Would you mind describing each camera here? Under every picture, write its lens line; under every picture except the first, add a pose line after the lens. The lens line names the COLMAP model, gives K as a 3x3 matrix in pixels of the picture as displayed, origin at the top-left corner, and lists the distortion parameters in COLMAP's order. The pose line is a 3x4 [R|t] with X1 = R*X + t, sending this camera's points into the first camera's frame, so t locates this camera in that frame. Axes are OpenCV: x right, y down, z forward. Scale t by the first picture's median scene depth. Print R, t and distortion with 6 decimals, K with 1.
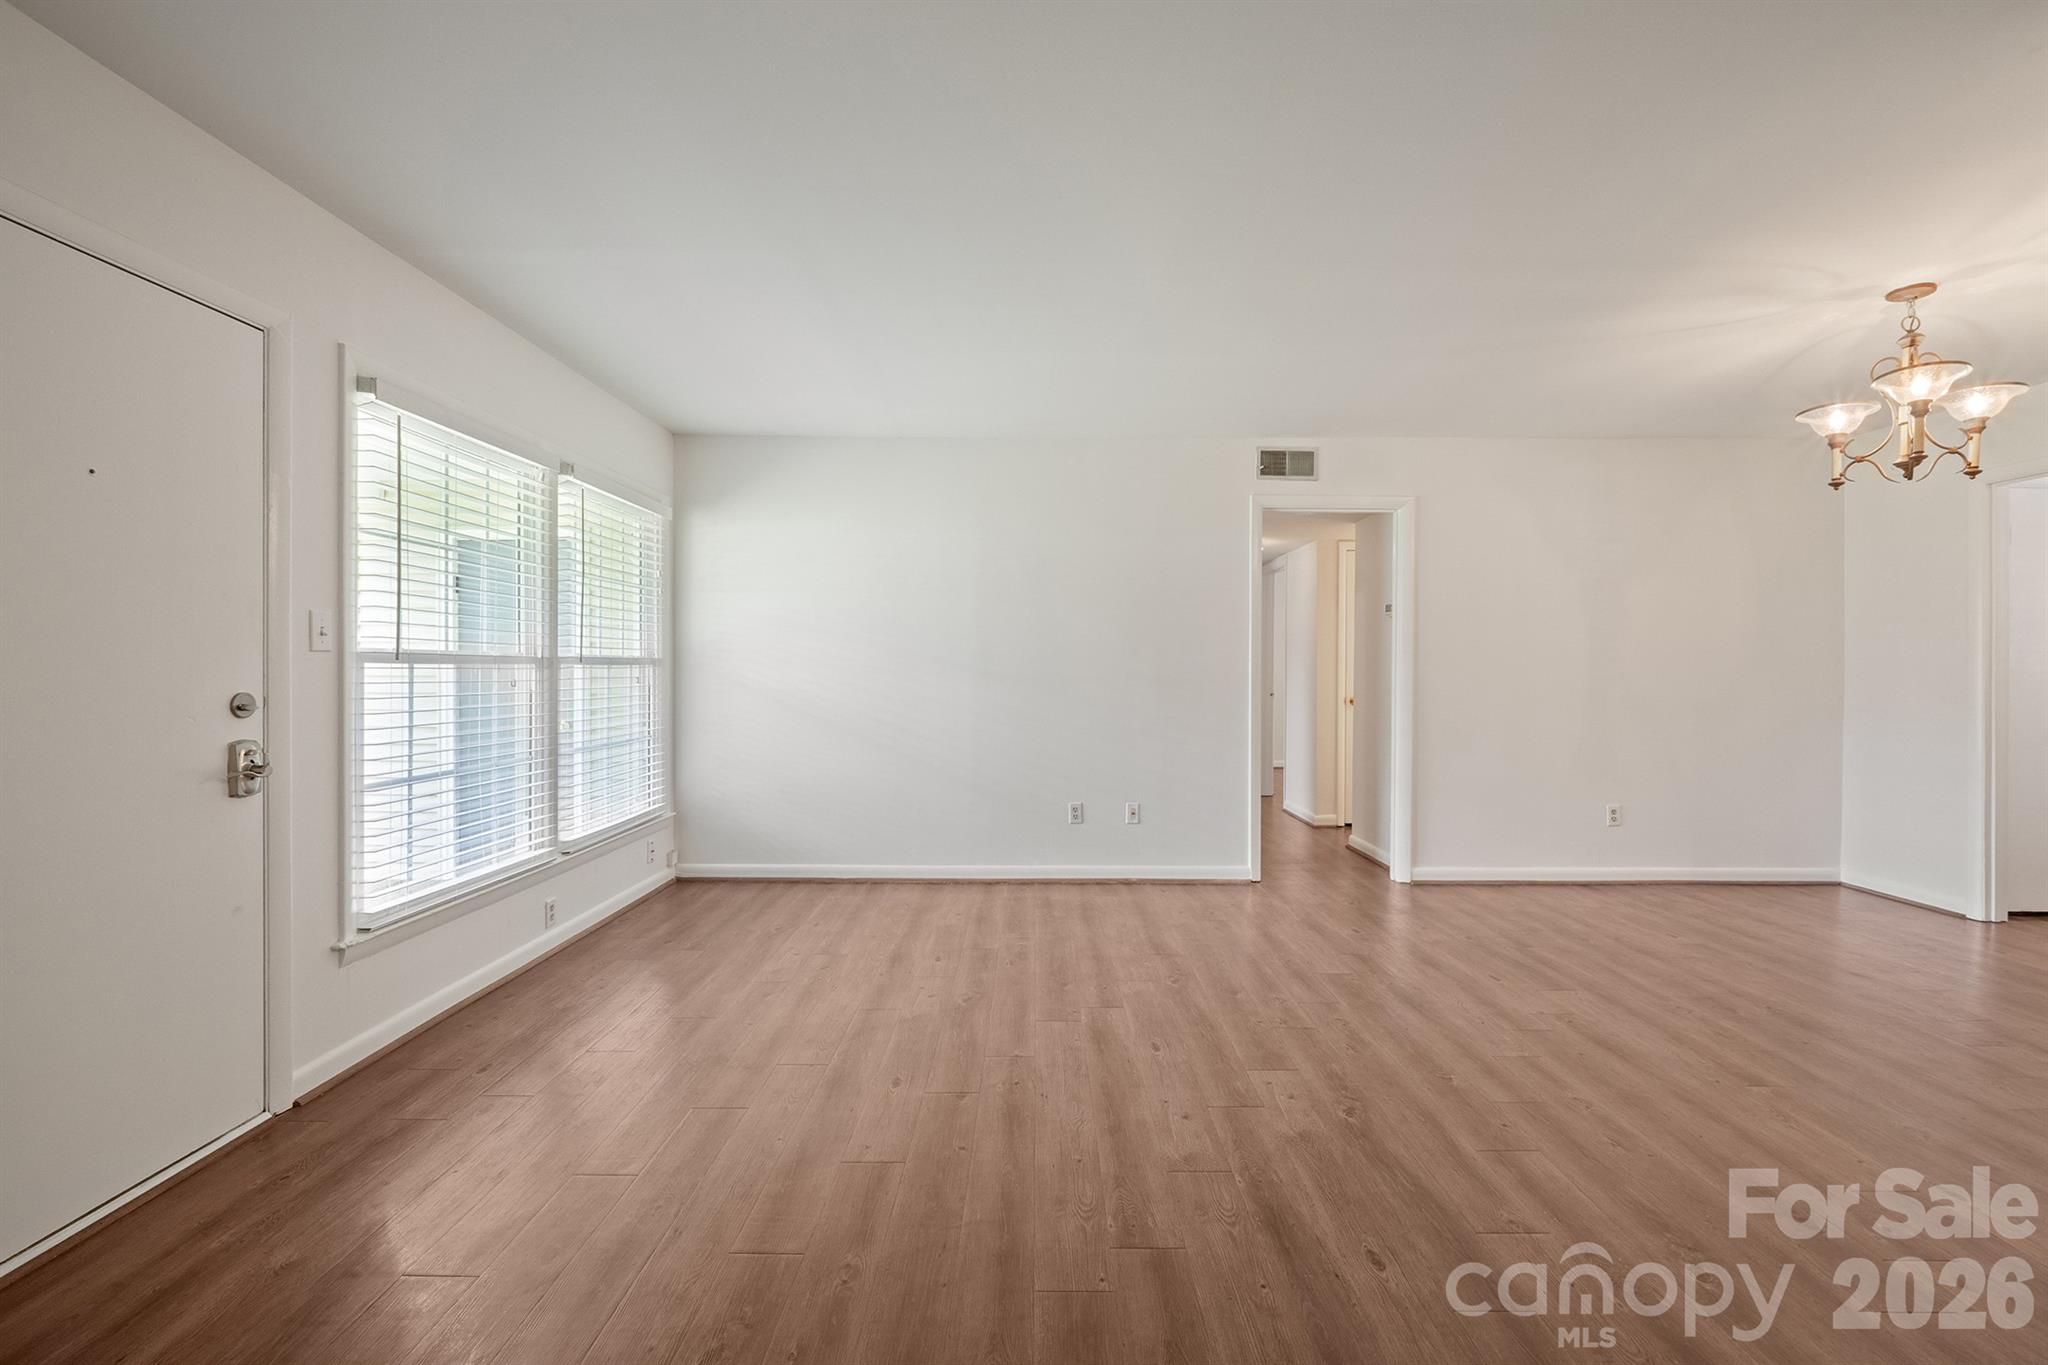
lens RADIAL K [[855.9, 0, 1028.2], [0, 855.9, 672.4], [0, 0, 1]] dist [0.002158, -0.005064]
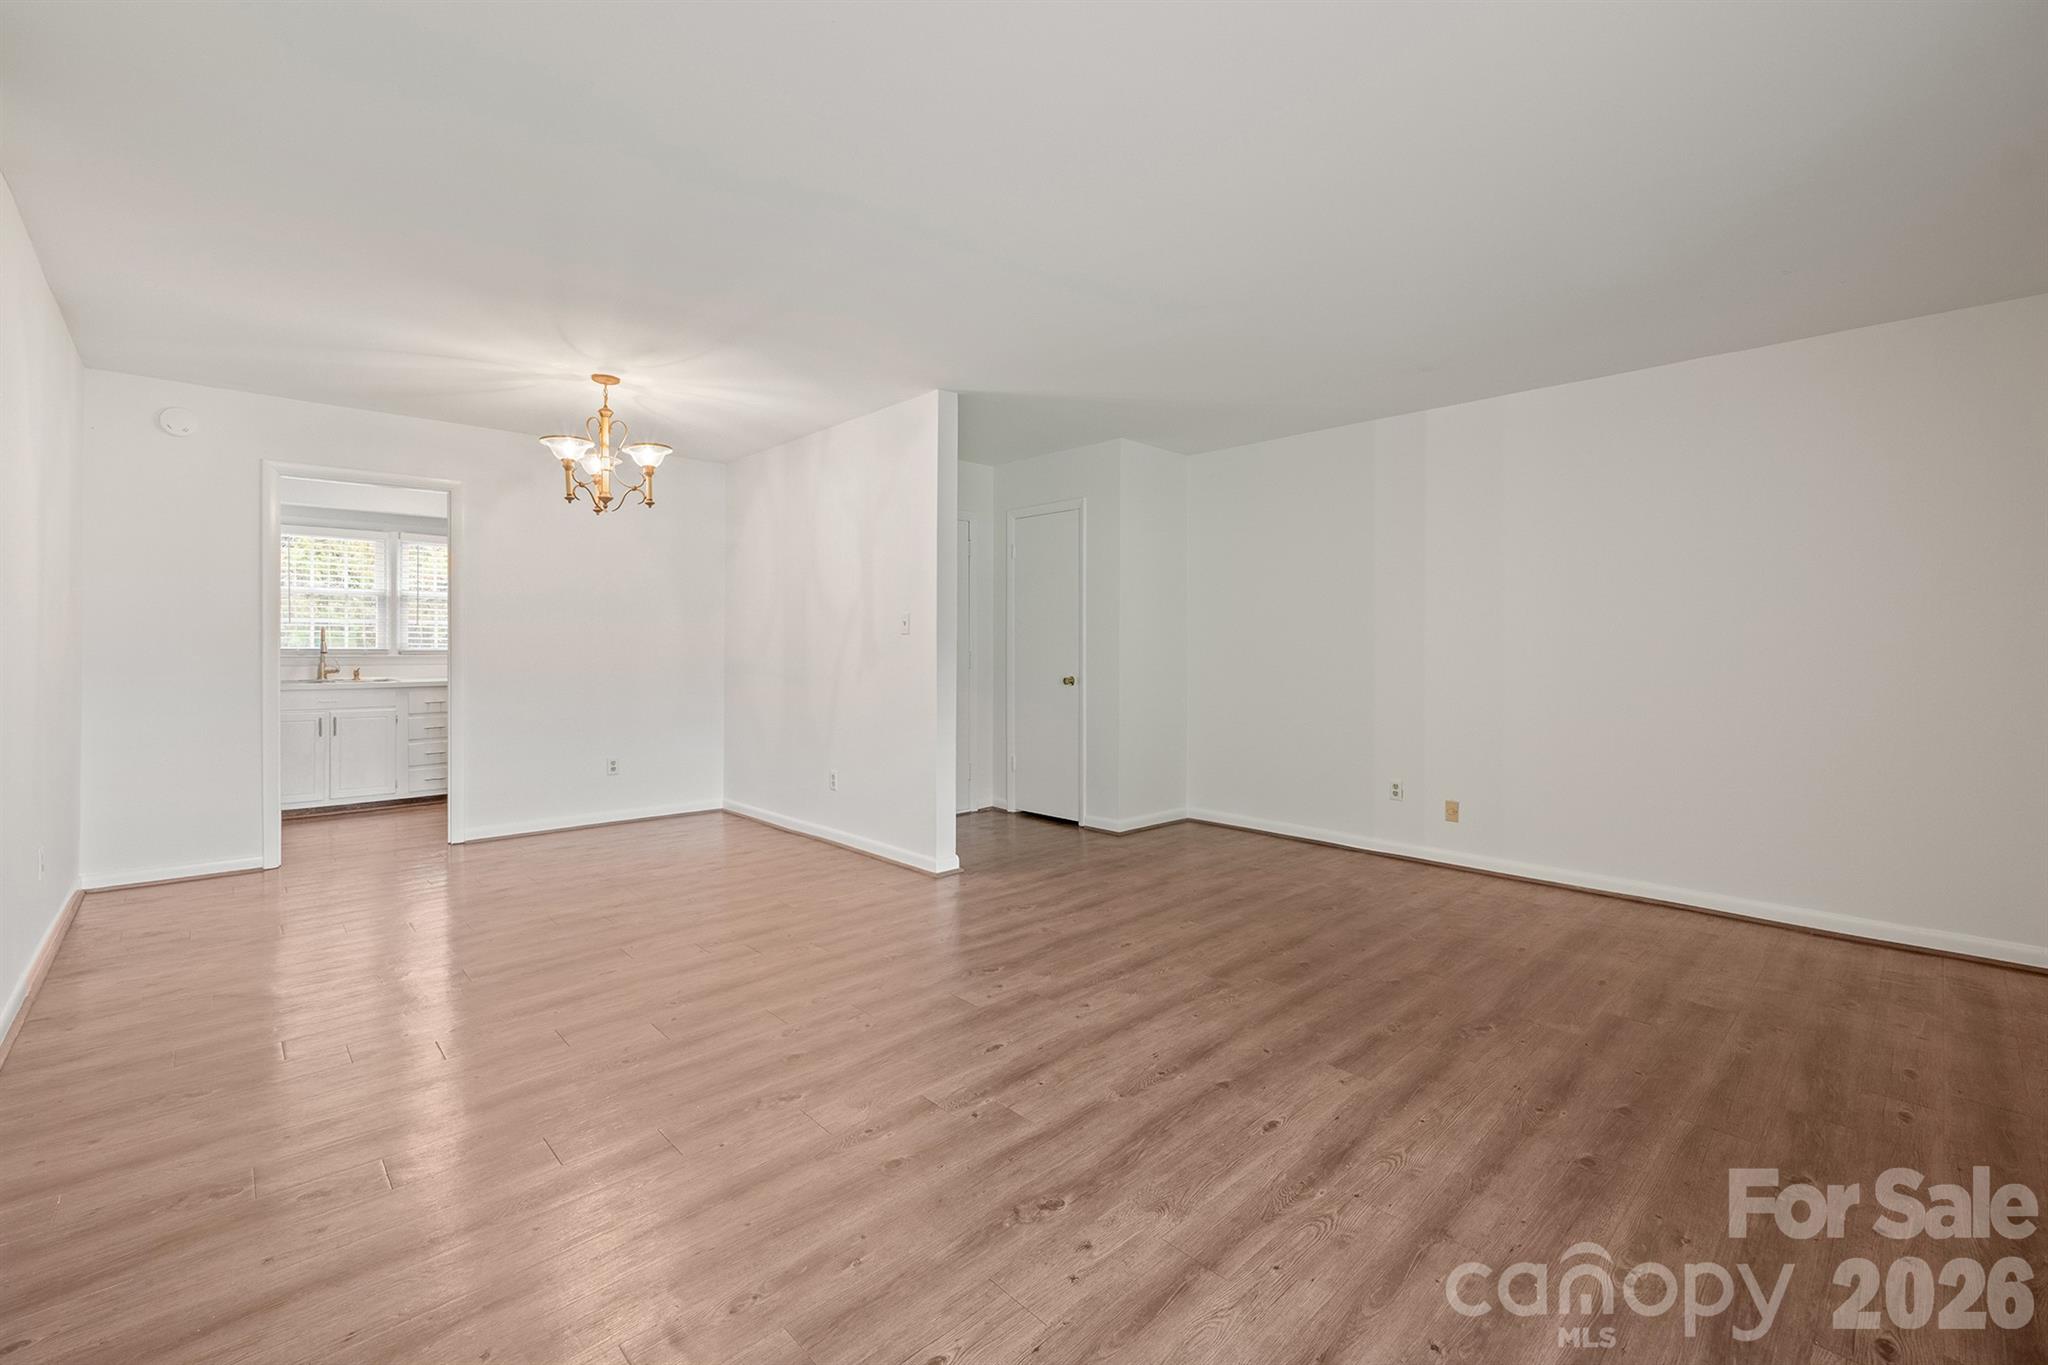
lens RADIAL K [[865.0, 0, 1032.3], [0, 865.0, 653.3], [0, 0, 1]] dist [-0.001519, -0.000082]
pose [[-0.695289, -0.012277, 0.718625, -0.516713], [-0.003727, 0.999902, 0.013476, -0.006490], [-0.718721, 0.006692, -0.695267, 1.511667]]
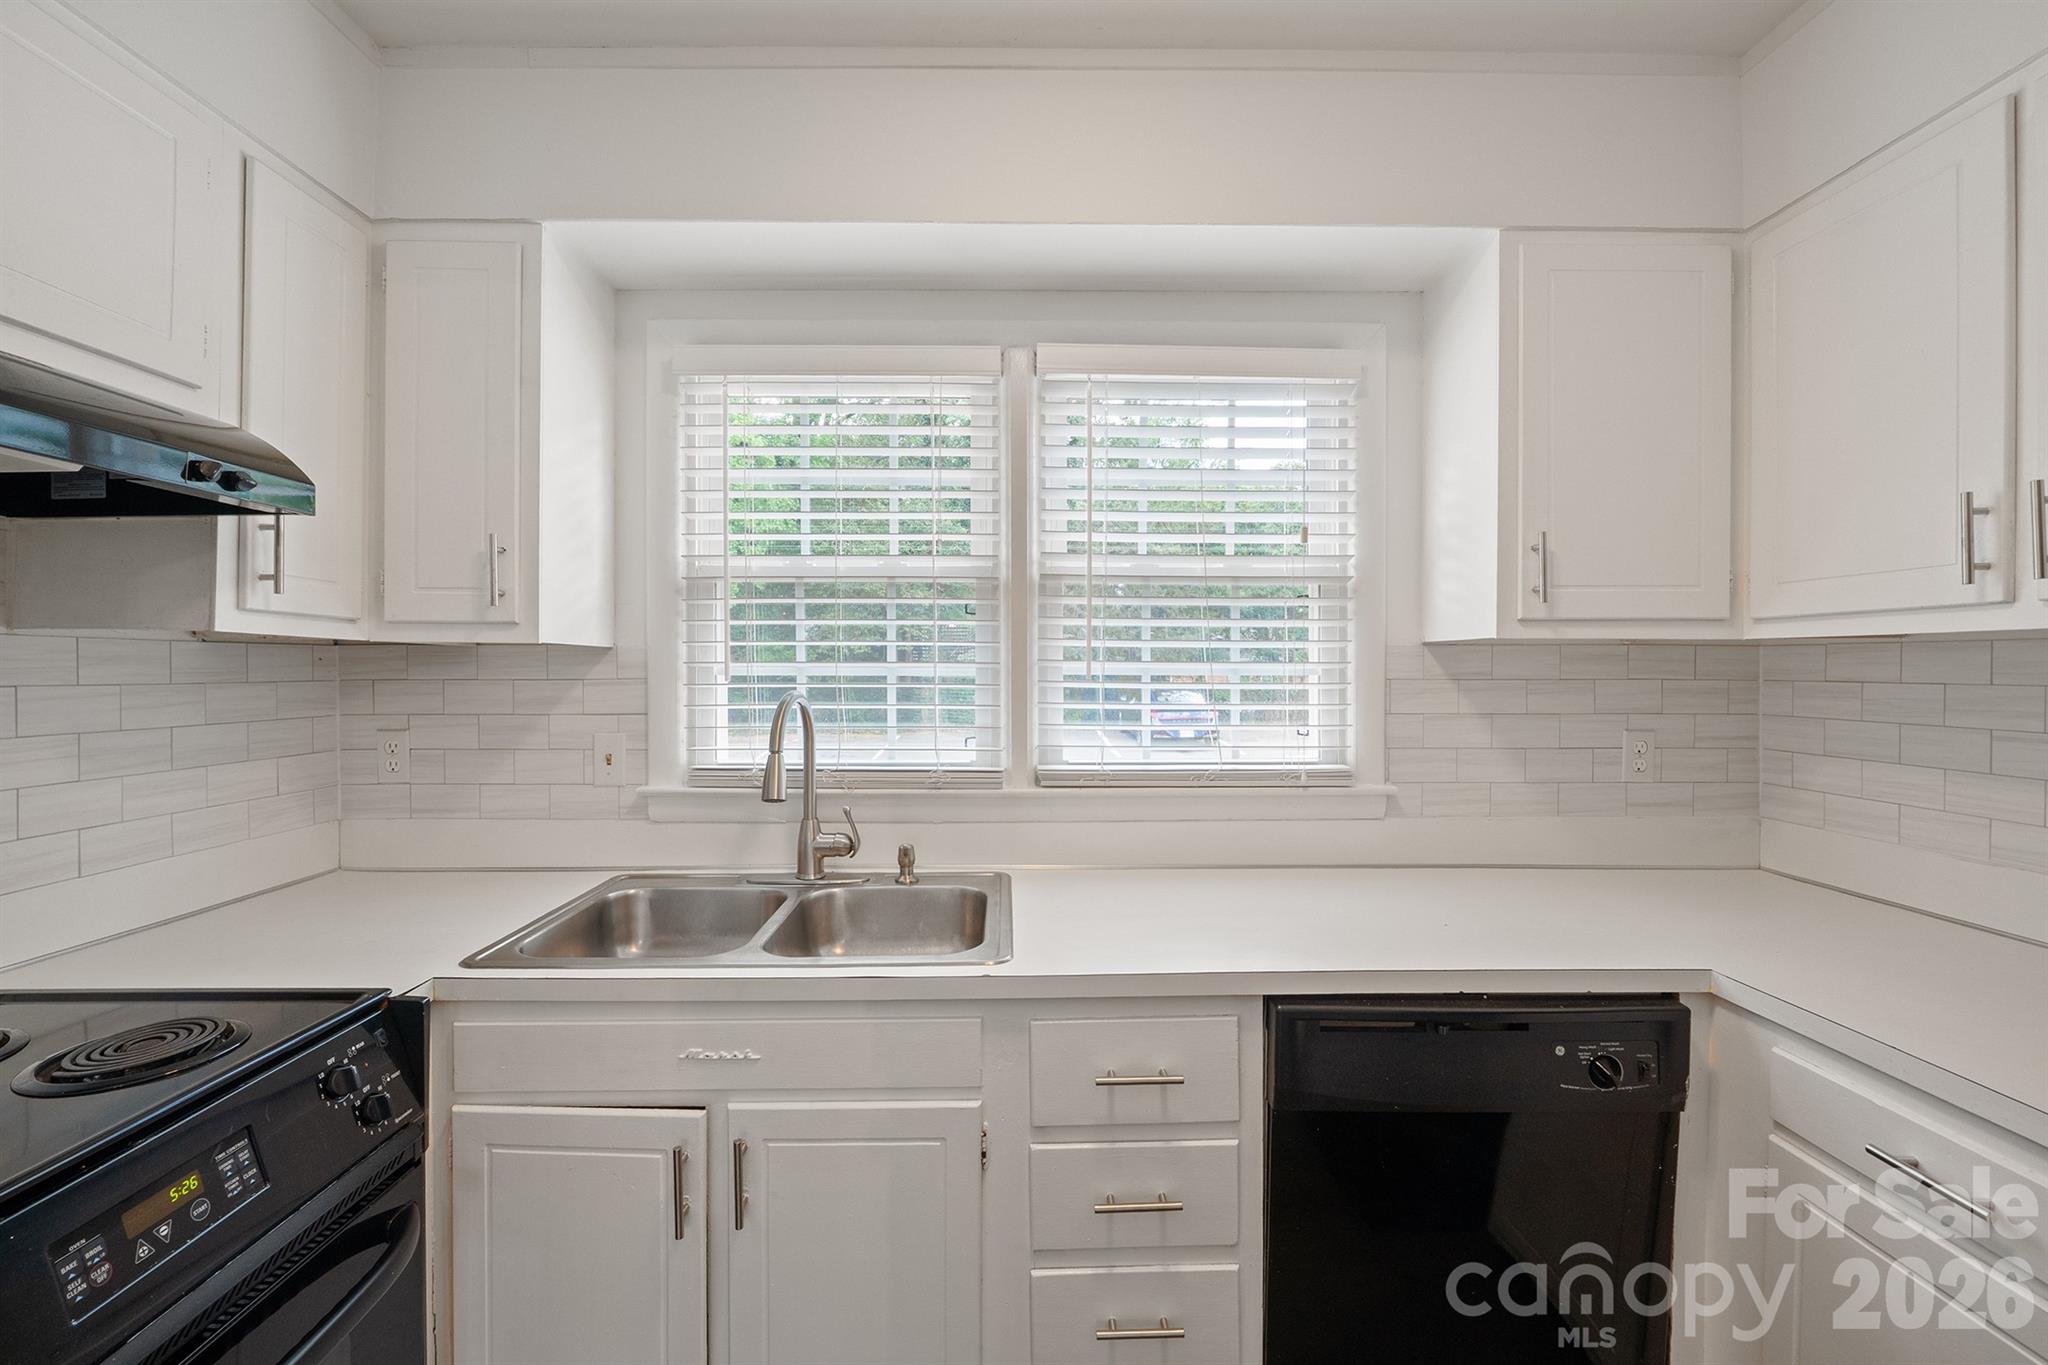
lens RADIAL K [[858.5, 0, 1029.5], [0, 858.5, 673.5], [0, 0, 1]] dist [-0.006481, -0.000261]
pose [[-0.024622, -0.005836, 0.999680, 1.692578], [0.005230, 0.999969, 0.005966, -0.053554], [-0.999683, 0.005375, -0.024591, 1.138988]]
